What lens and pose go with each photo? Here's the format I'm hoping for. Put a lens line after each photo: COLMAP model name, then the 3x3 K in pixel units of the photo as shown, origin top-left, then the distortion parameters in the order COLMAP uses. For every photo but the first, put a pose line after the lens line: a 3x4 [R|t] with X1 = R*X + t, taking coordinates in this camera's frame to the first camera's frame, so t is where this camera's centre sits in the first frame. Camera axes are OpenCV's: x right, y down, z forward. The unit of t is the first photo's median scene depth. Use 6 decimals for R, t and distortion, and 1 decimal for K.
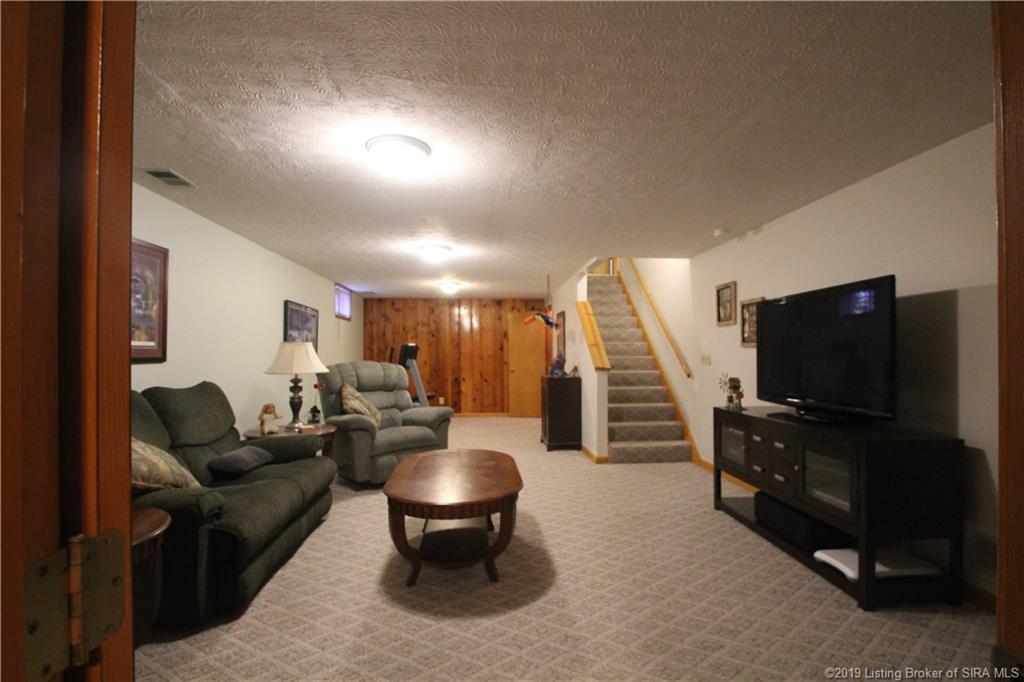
lens RADIAL K [[476.3, 0, 524.1], [0, 476.3, 352.1], [0, 0, 1]] dist [0.012506, -0.017277]
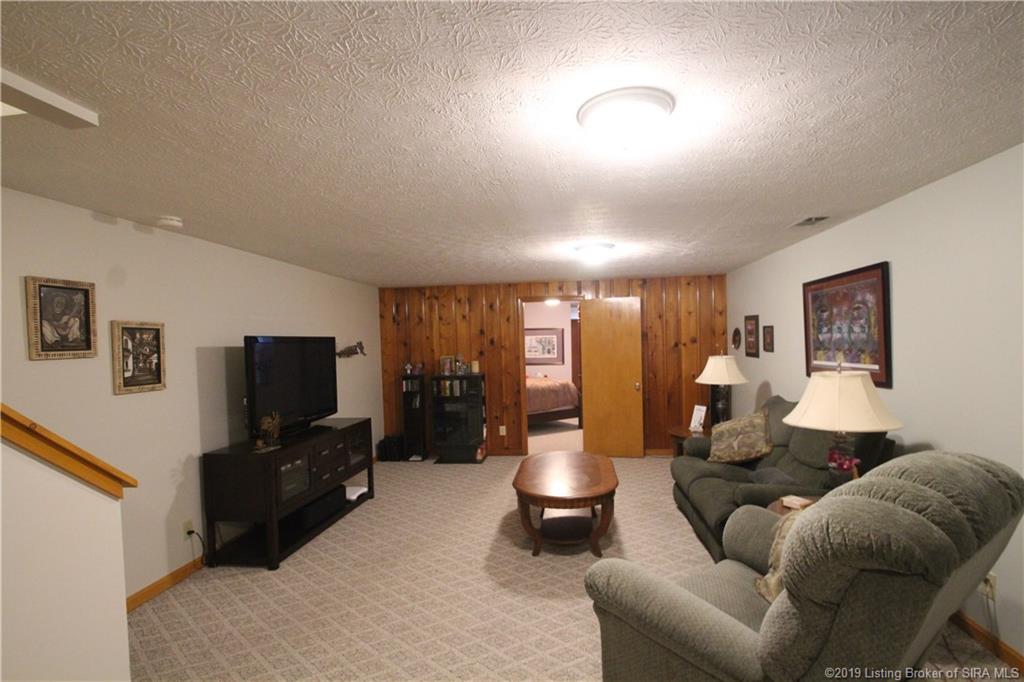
lens RADIAL K [[476.3, 0, 524.1], [0, 476.3, 352.1], [0, 0, 1]] dist [0.012506, -0.017277]
pose [[-0.978470, 0.024943, 0.204876, -0.222629], [0.028506, 0.999489, 0.014454, -0.066003], [-0.204410, 0.019983, -0.978681, 1.677049]]
